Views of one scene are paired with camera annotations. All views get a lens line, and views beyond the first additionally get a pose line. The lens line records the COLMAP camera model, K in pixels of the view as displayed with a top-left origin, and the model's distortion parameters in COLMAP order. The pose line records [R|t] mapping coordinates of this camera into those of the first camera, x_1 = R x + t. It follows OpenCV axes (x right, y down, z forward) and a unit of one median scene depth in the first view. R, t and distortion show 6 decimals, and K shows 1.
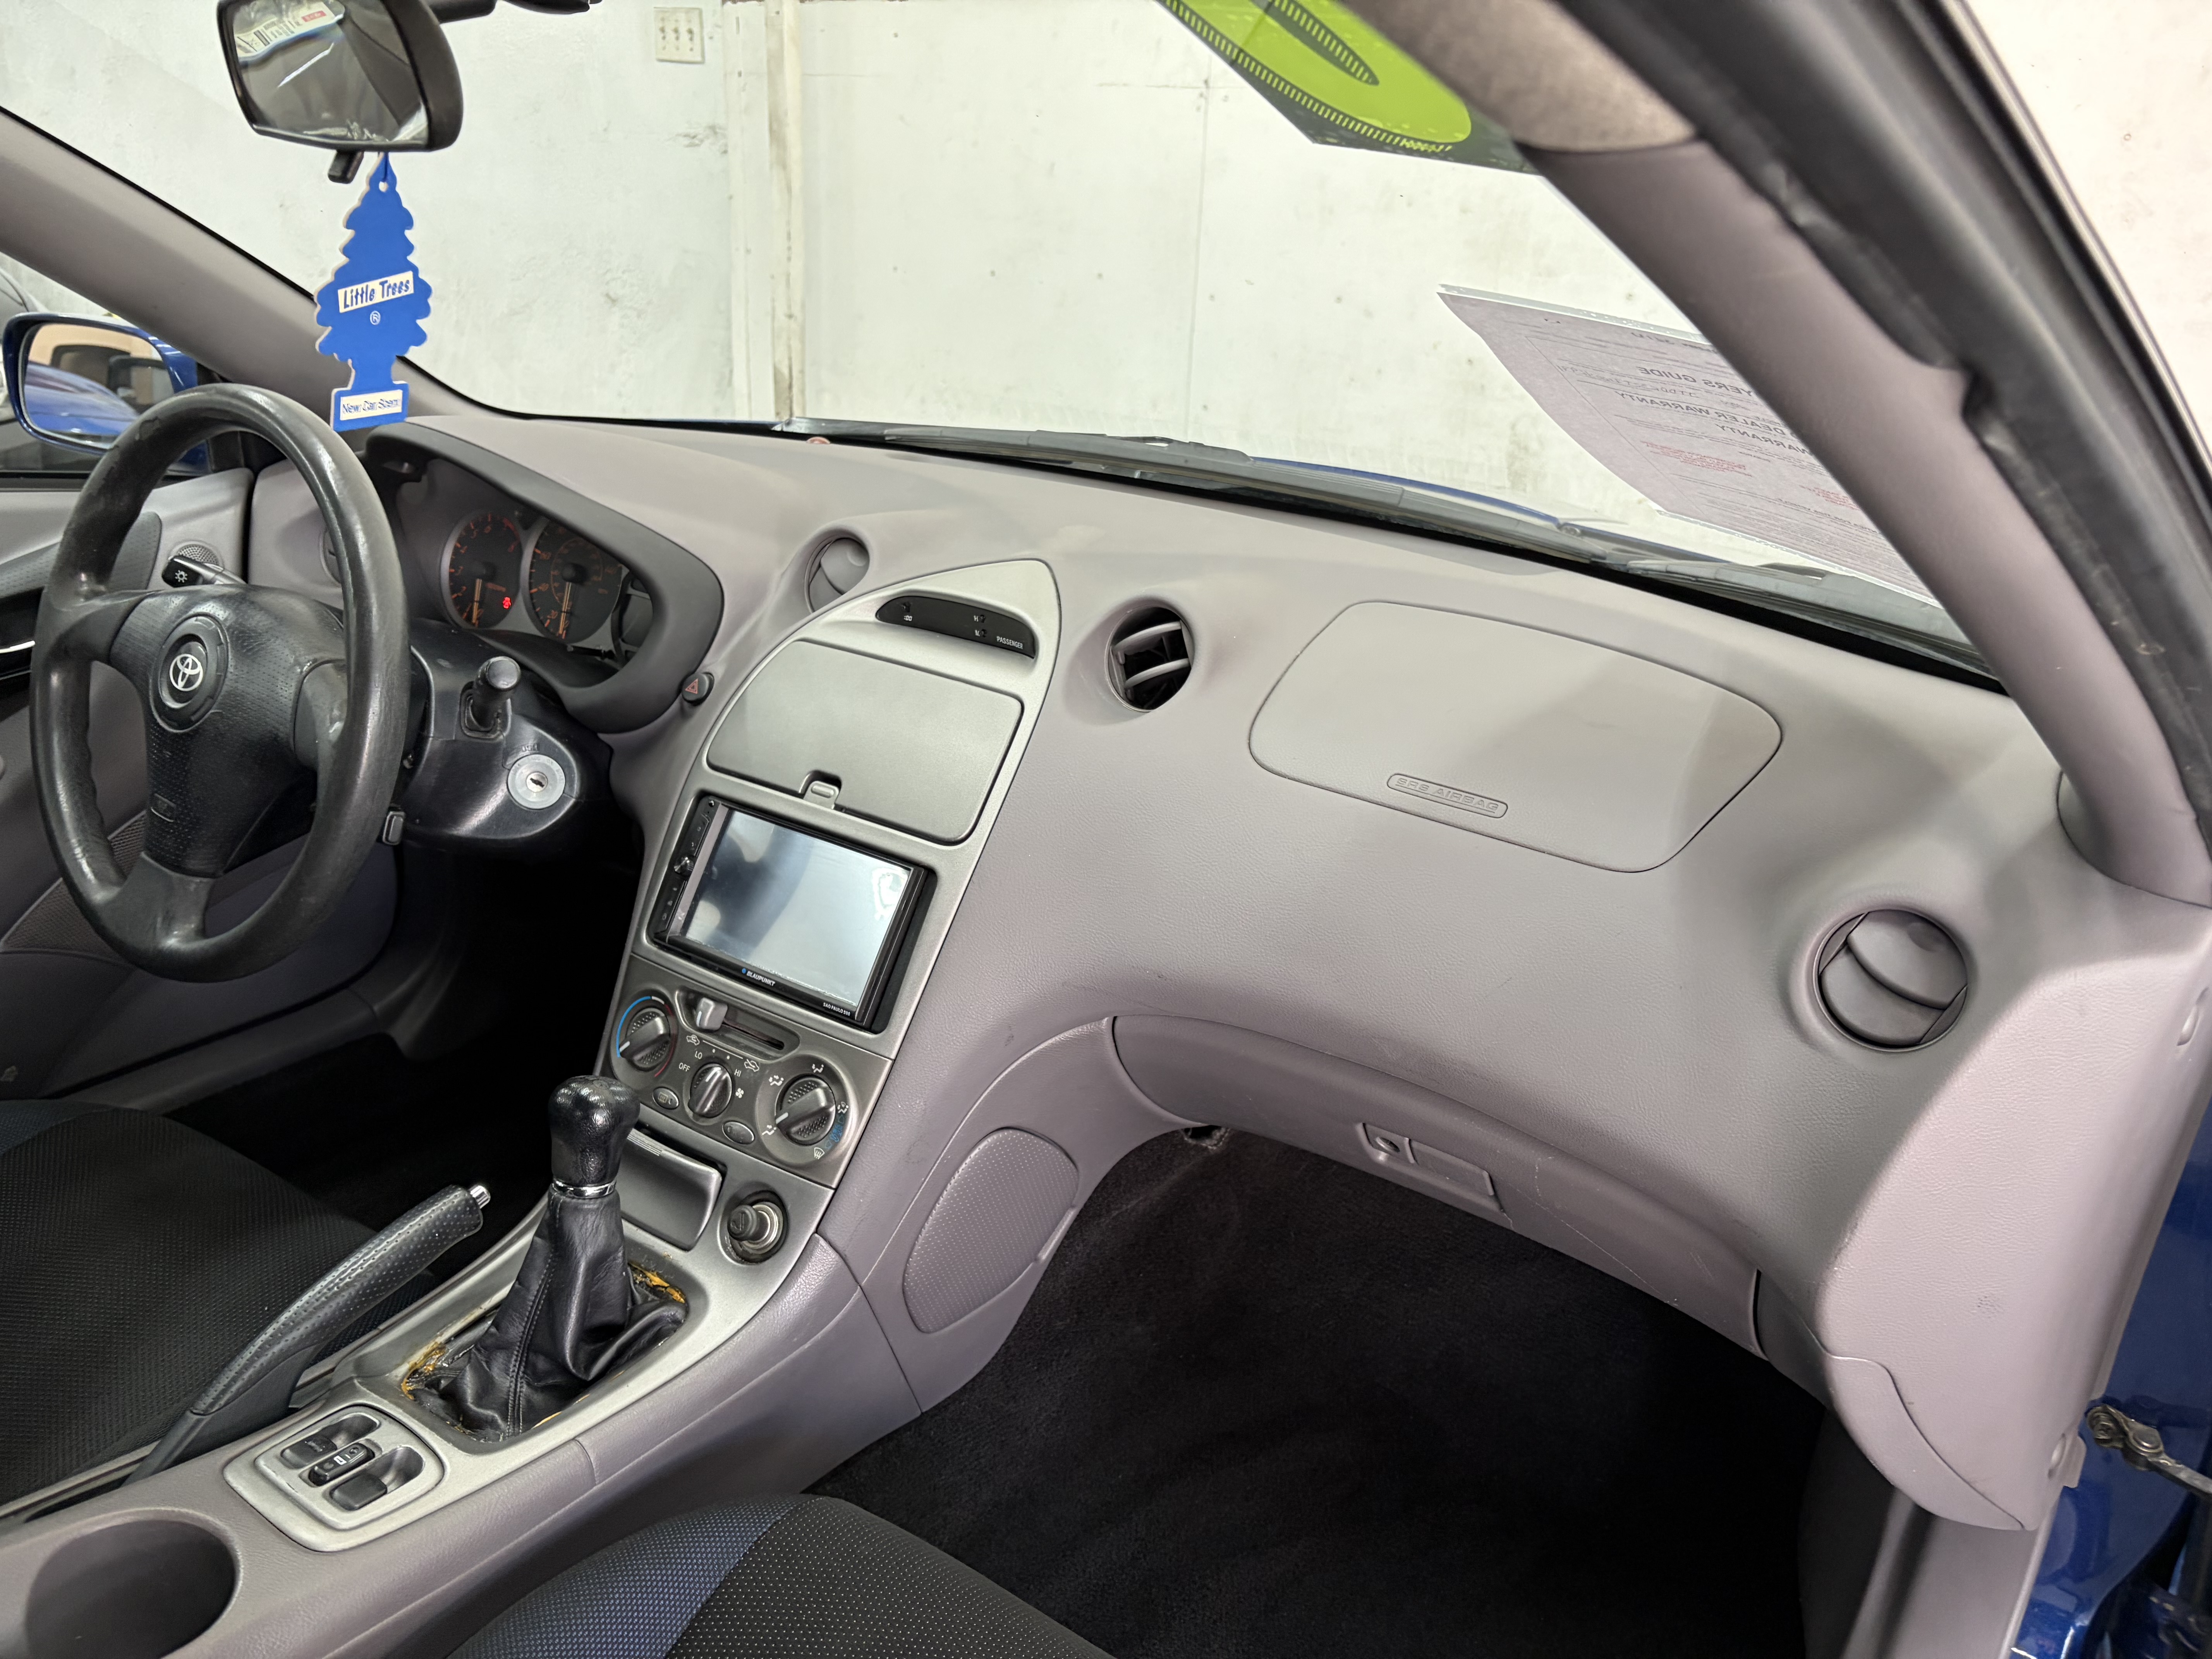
lens RADIAL K [[1691.6, 0, 1082.7], [0, 1691.6, 849.5], [0, 0, 1]] dist [0.055115, -0.071828]
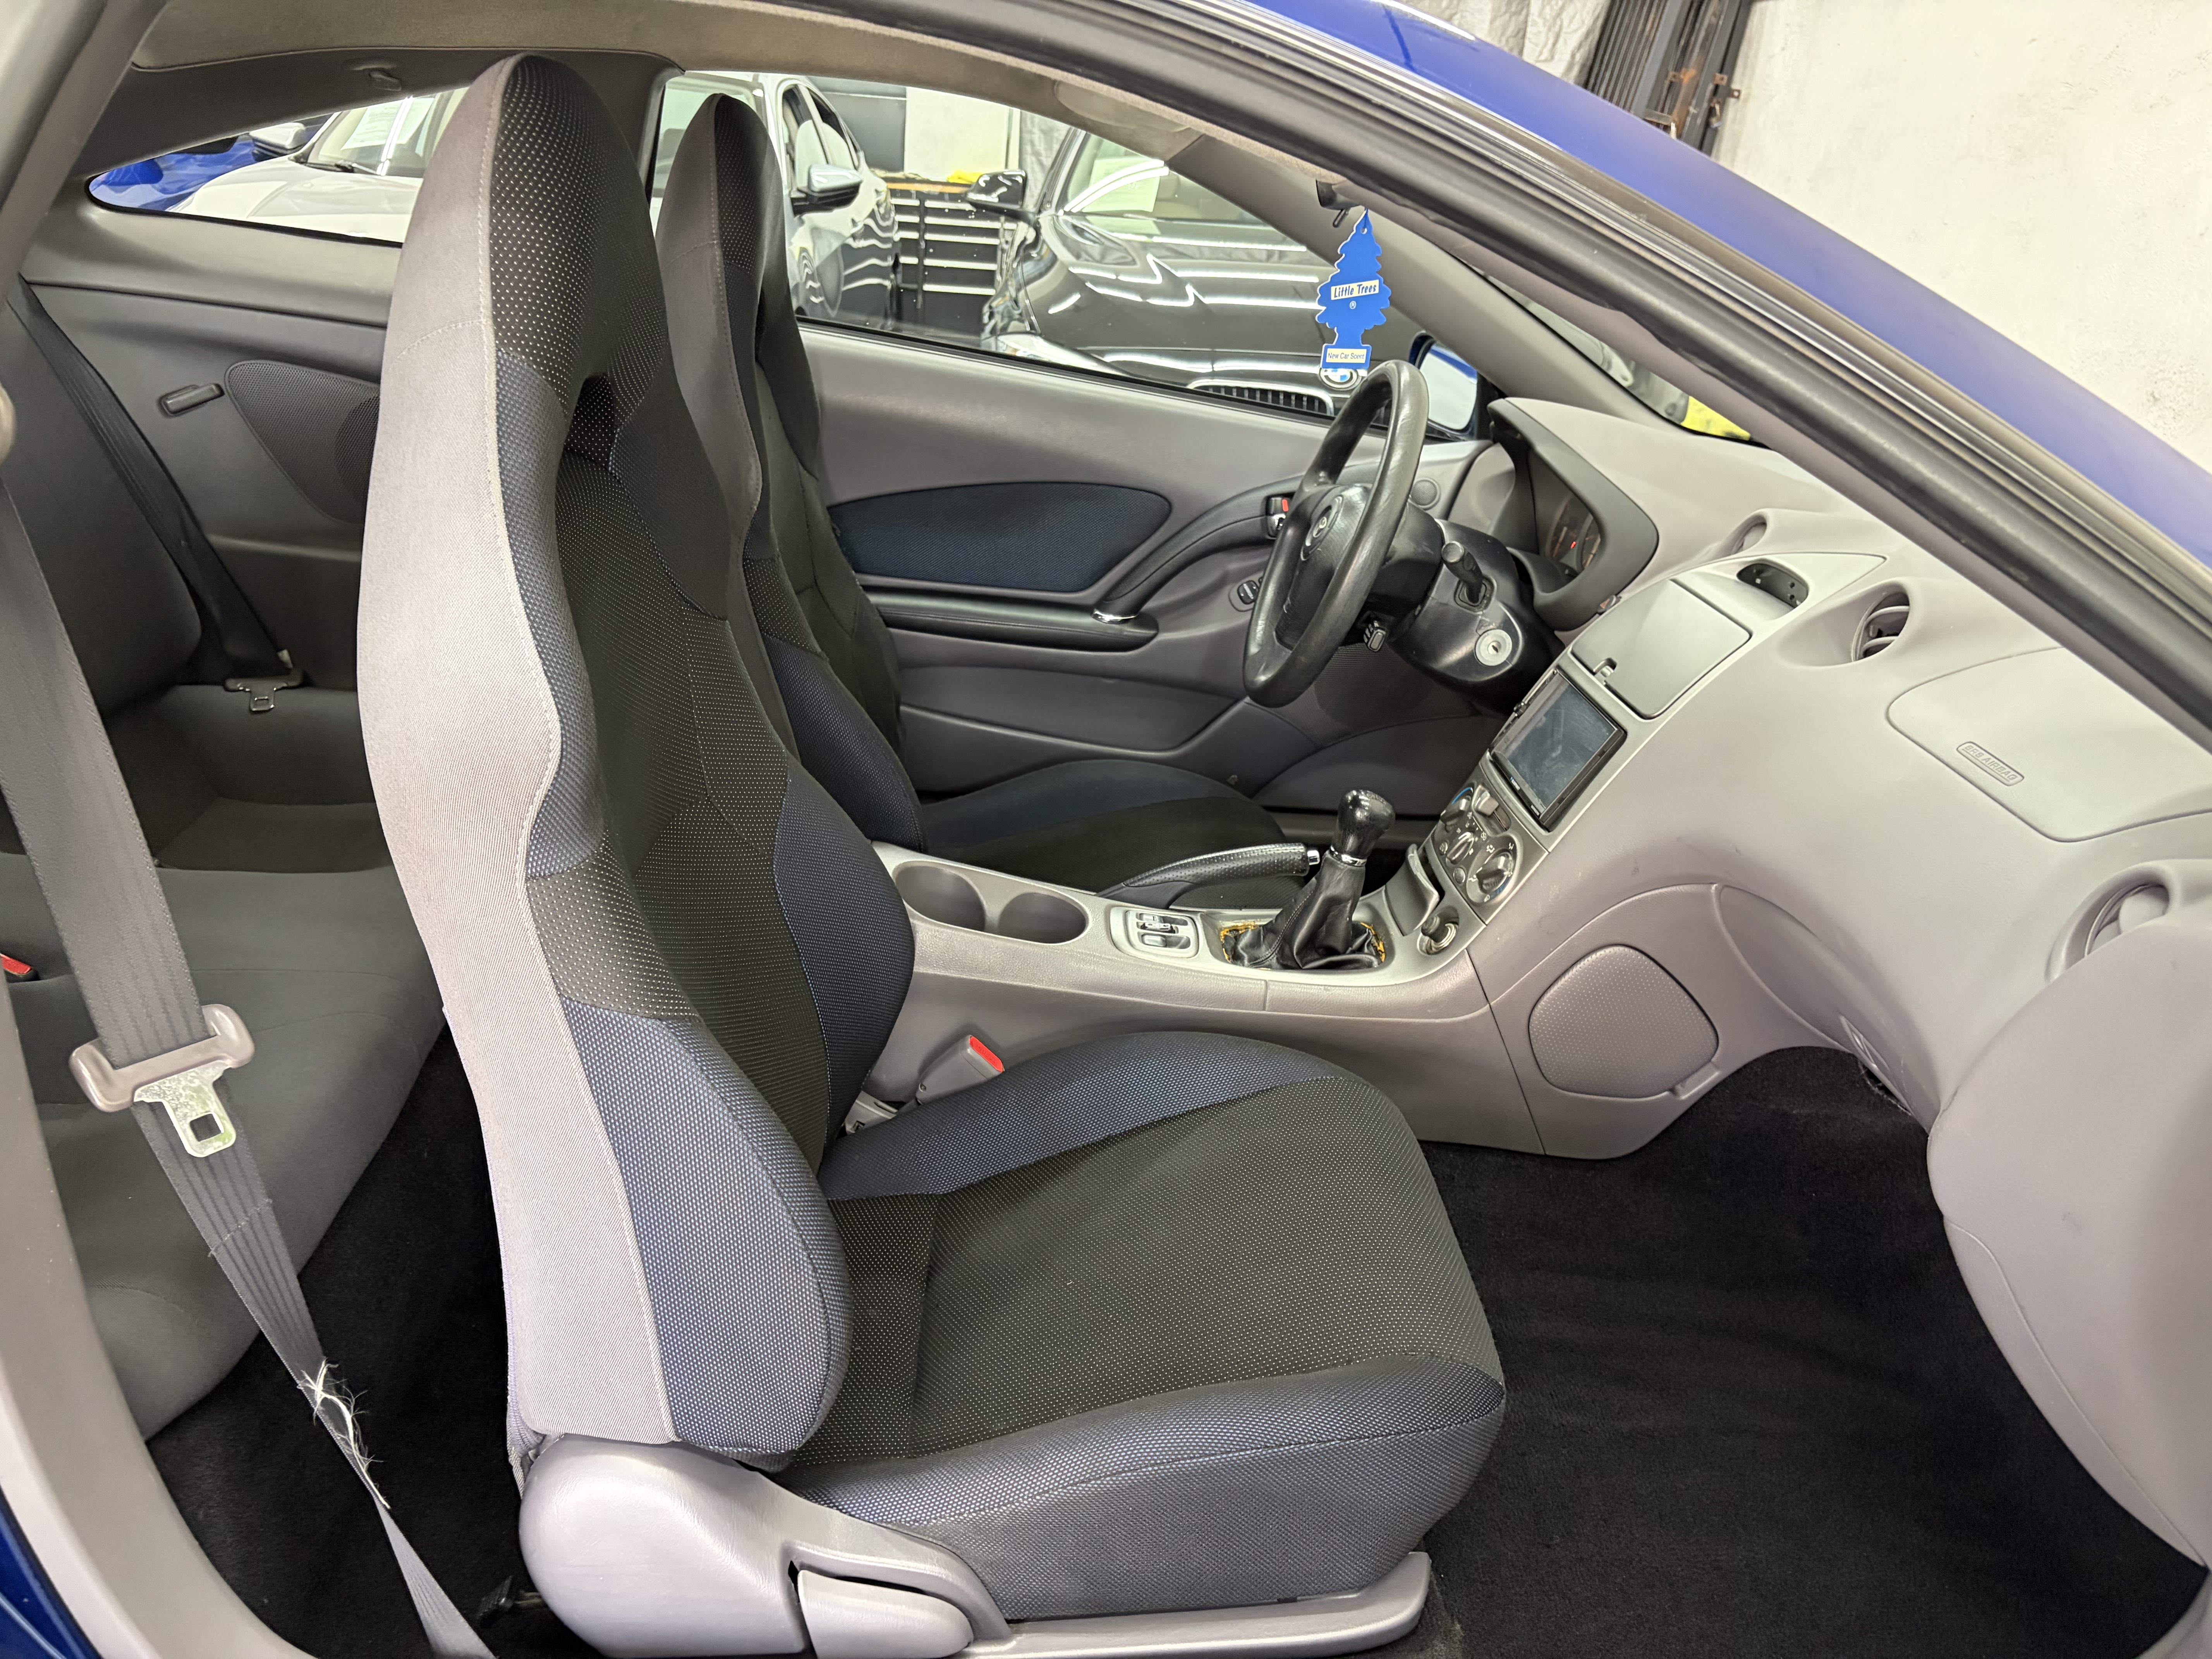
lens RADIAL K [[1695.4, 0, 1119.7], [0, 1695.4, 860.8], [0, 0, 1]] dist [0.039155, -0.005465]
pose [[0.602224, 0.290211, -0.743710, 0.716697], [-0.328941, 0.939034, 0.100068, 0.105454], [0.727409, 0.184373, 0.660971, -0.191644]]
